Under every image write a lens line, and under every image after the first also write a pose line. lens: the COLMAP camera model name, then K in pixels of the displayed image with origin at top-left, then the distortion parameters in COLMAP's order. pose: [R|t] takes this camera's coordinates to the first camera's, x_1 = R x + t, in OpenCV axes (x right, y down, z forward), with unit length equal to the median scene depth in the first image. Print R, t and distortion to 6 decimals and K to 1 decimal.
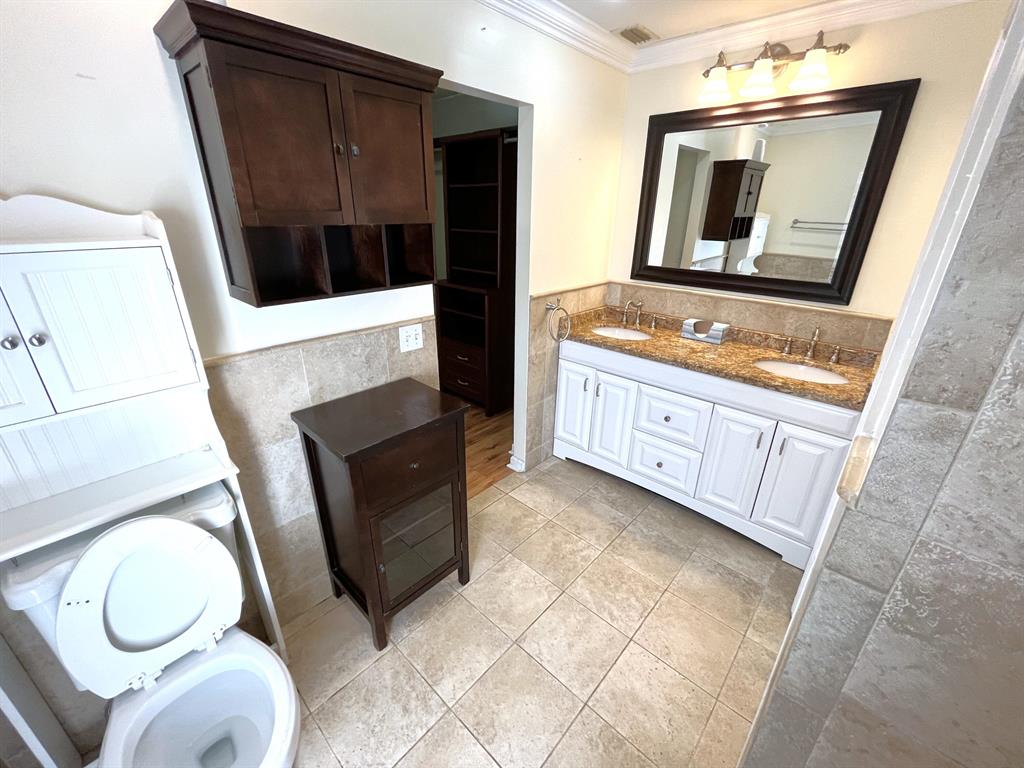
lens RADIAL K [[419.1, 0, 507.6], [0, 419.1, 383.3], [0, 0, 1]] dist [-0.003384, -0.000494]
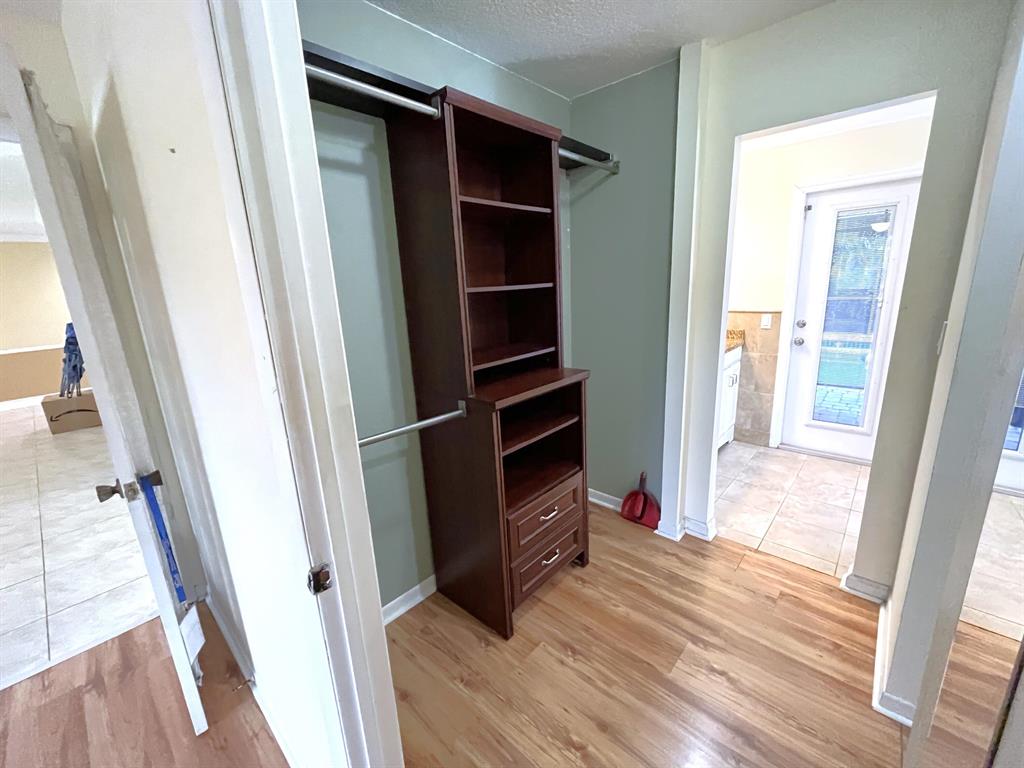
lens RADIAL K [[419.1, 0, 507.6], [0, 419.1, 383.3], [0, 0, 1]] dist [-0.003384, -0.000494]
pose [[-0.001146, -0.246653, 0.969103, -0.904271], [0.425009, 0.877102, 0.223740, -0.538076], [-0.905188, 0.412134, 0.103825, 1.420936]]
